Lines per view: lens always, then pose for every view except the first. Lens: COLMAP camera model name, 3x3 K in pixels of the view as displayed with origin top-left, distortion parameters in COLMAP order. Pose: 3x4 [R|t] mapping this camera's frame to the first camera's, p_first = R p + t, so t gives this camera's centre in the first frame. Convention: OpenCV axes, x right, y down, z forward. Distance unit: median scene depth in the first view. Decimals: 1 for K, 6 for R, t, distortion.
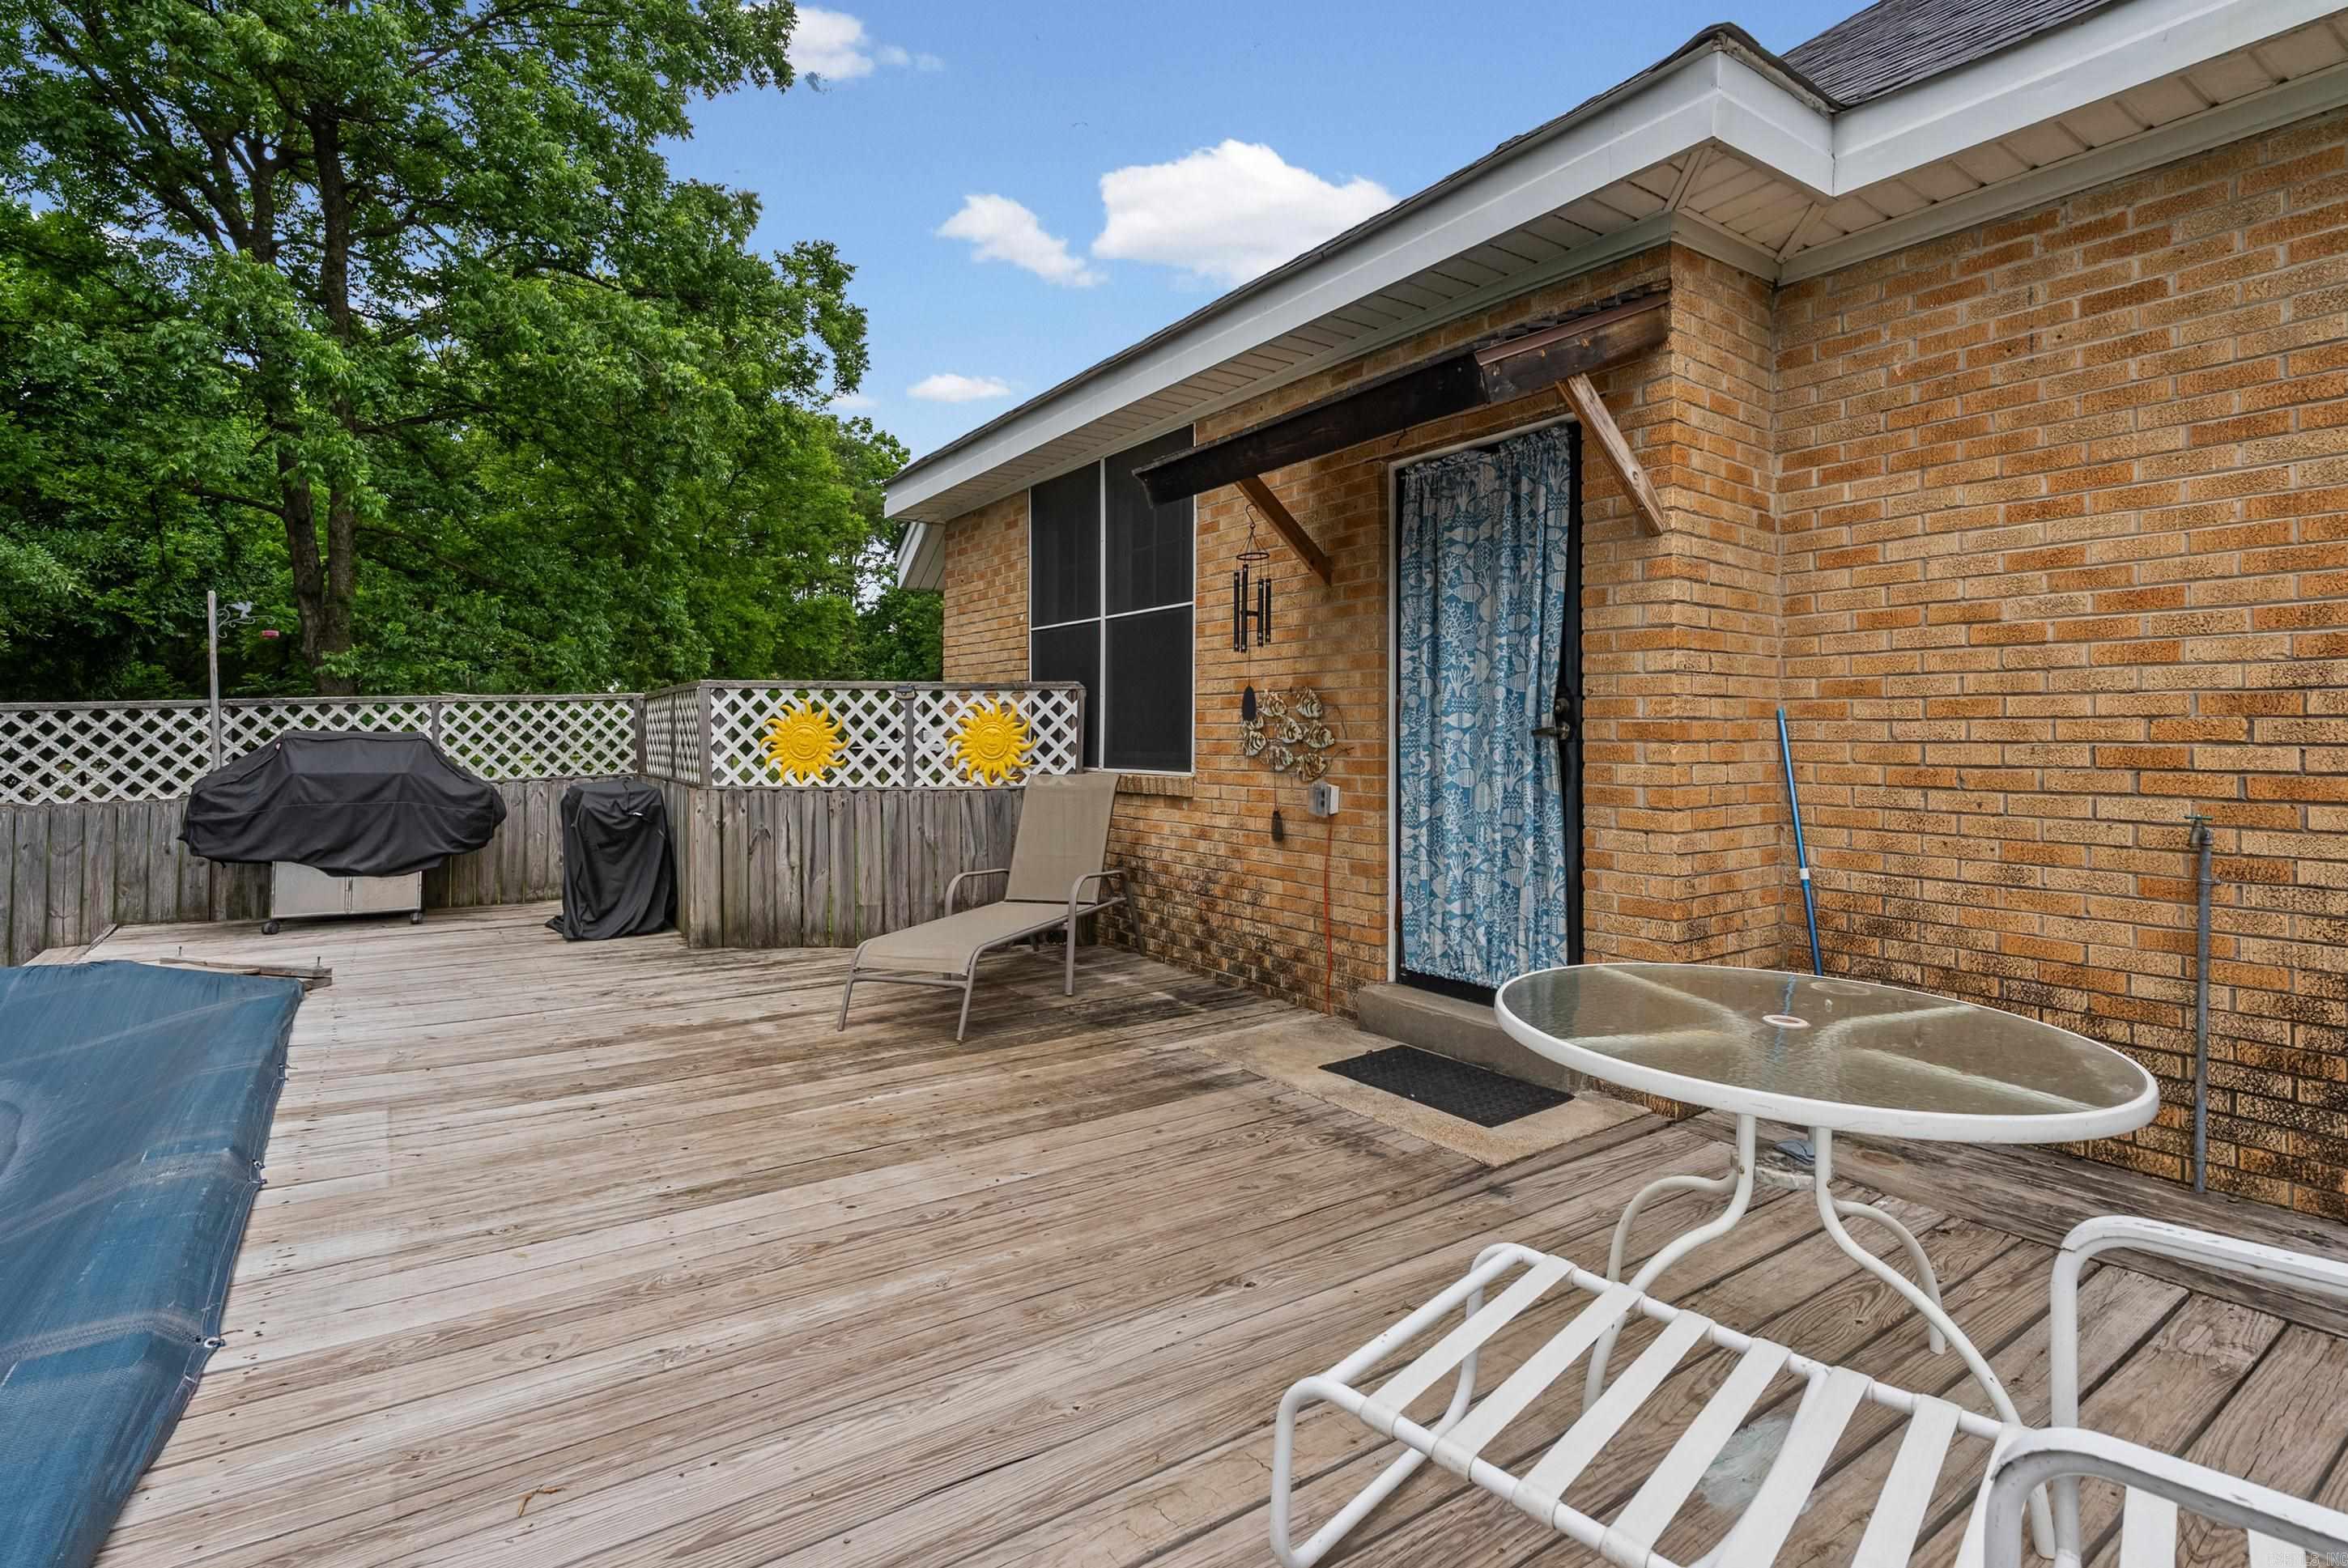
lens RADIAL K [[1128.3, 0, 1152.6], [0, 1128.3, 735.6], [0, 0, 1]] dist [-0.005622, -0.000366]
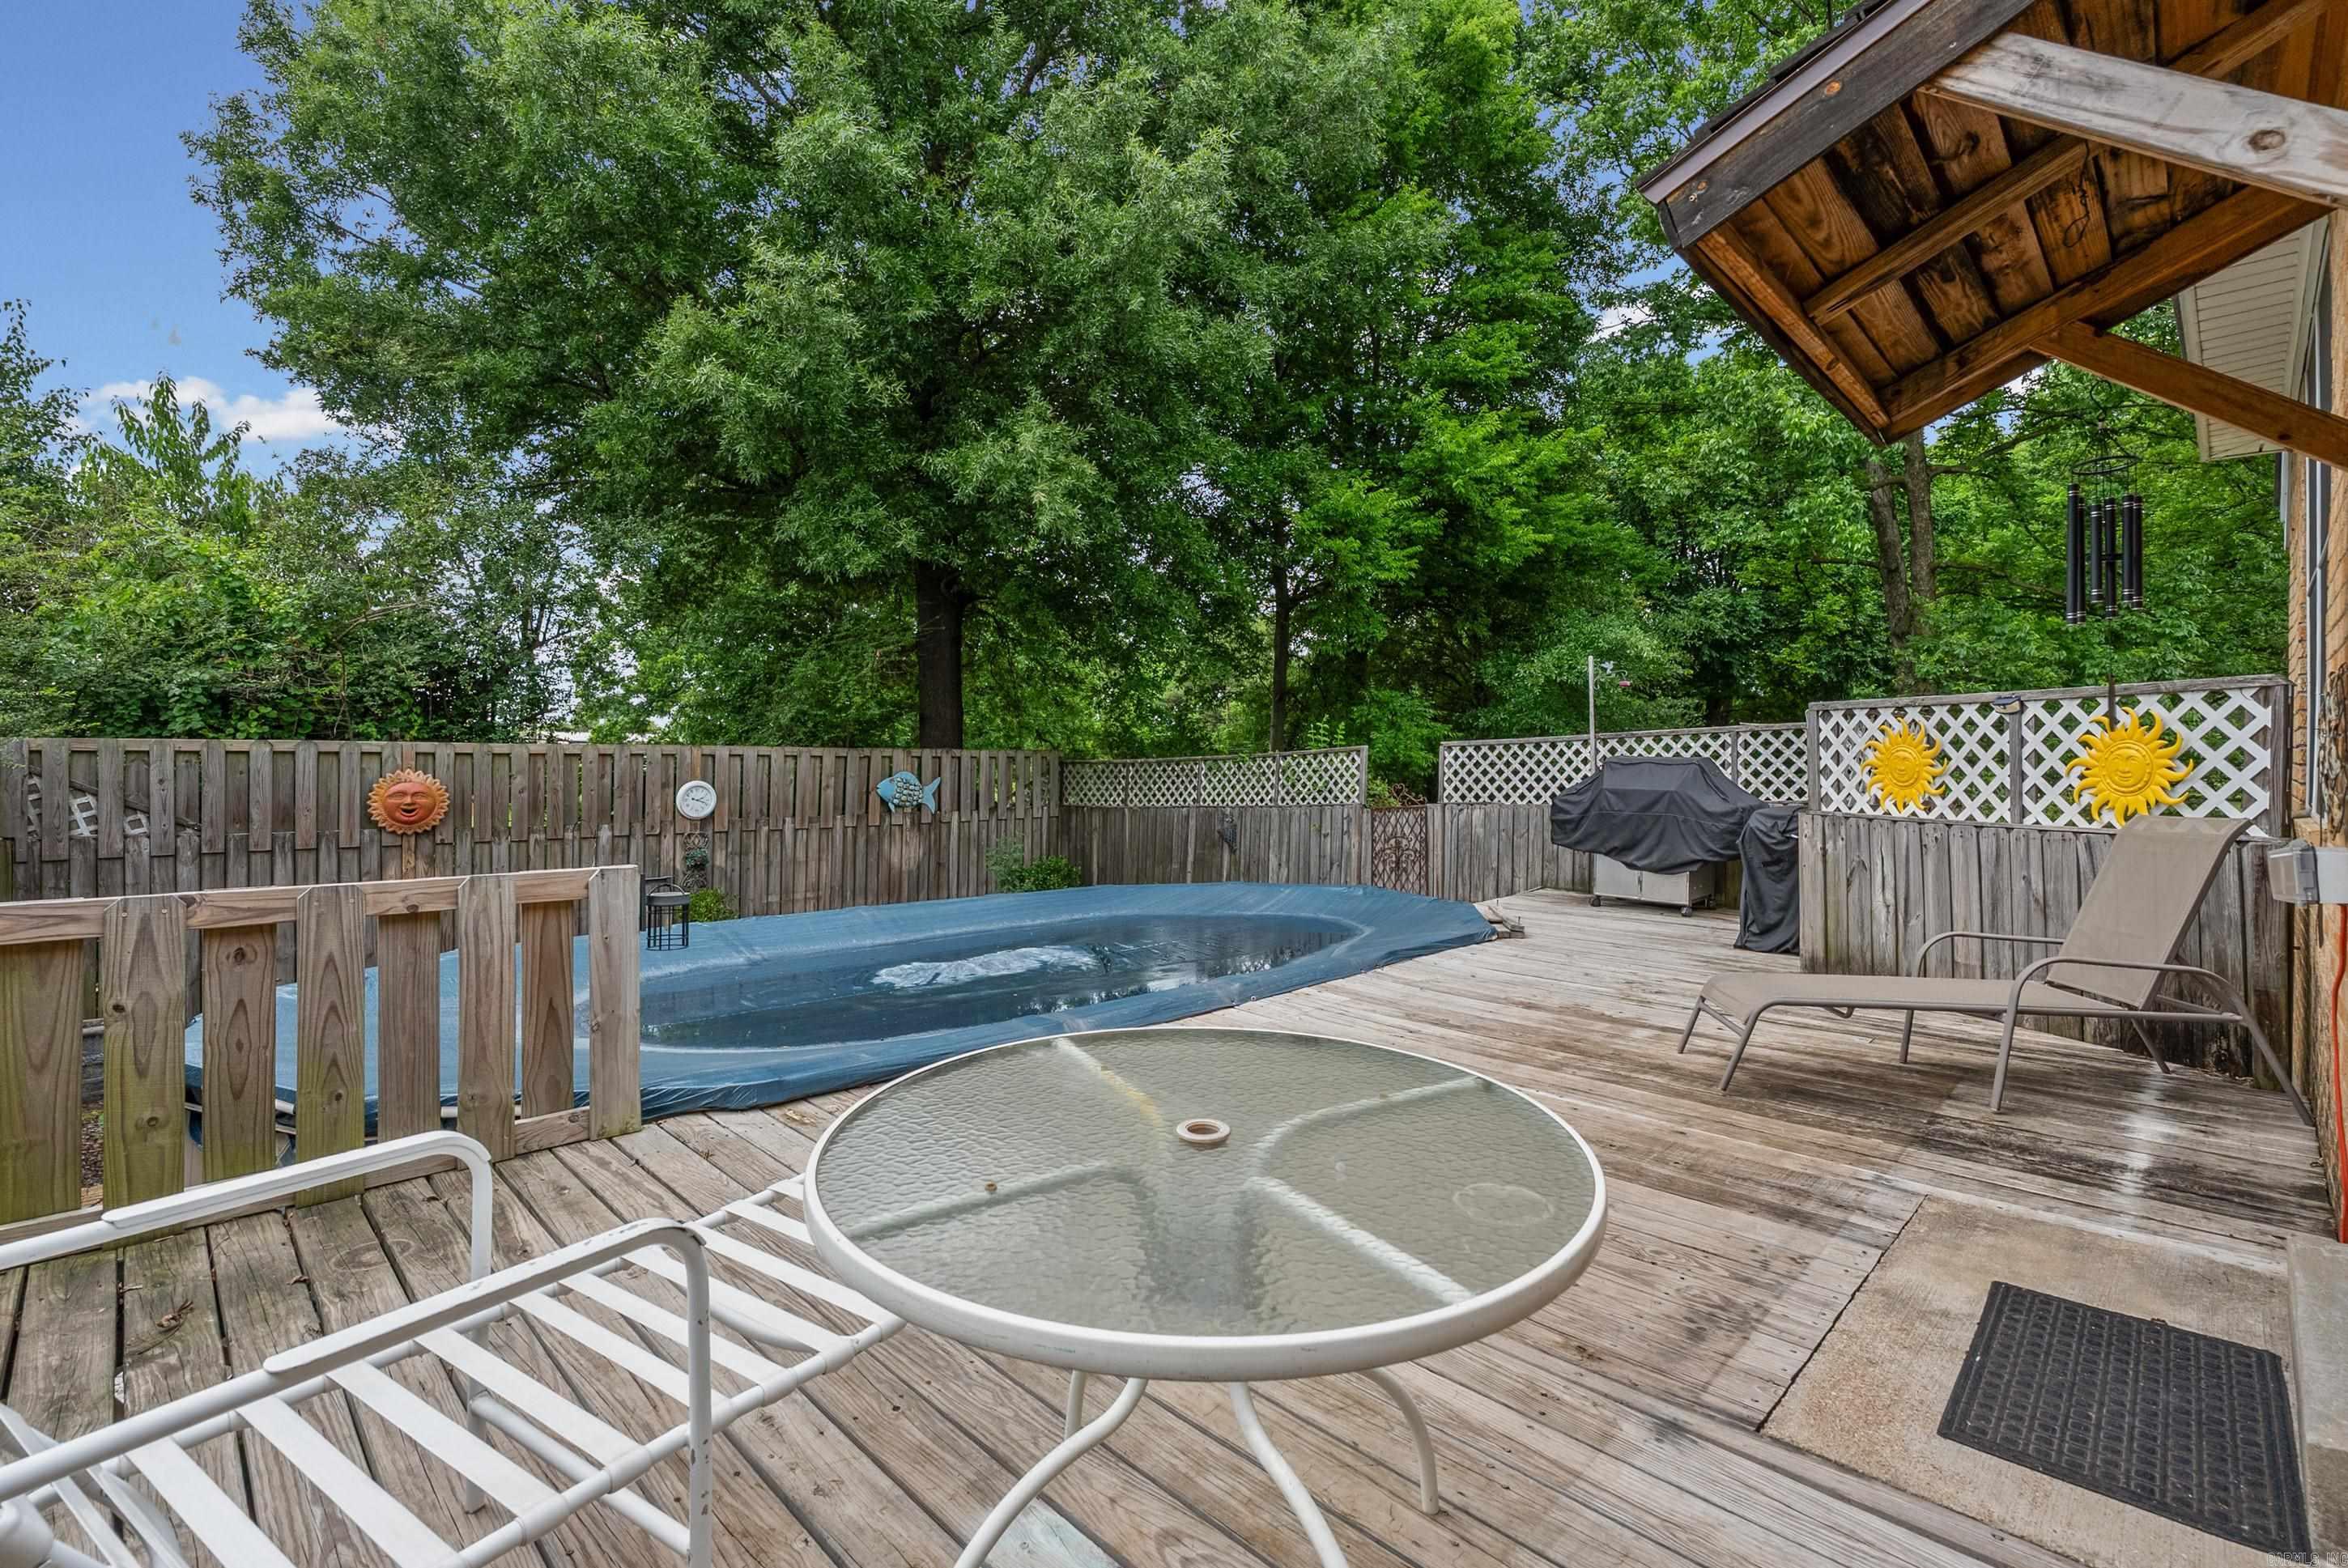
lens RADIAL K [[1077.9, 0, 1173.8], [0, 1077.9, 765.0], [0, 0, 1]] dist [-0.004625, 0.000104]
pose [[0.168987, 0.003966, -0.985610, 0.426704], [-0.004702, 0.999984, 0.003217, 0.004507], [0.985607, 0.004090, 0.169003, 0.290643]]
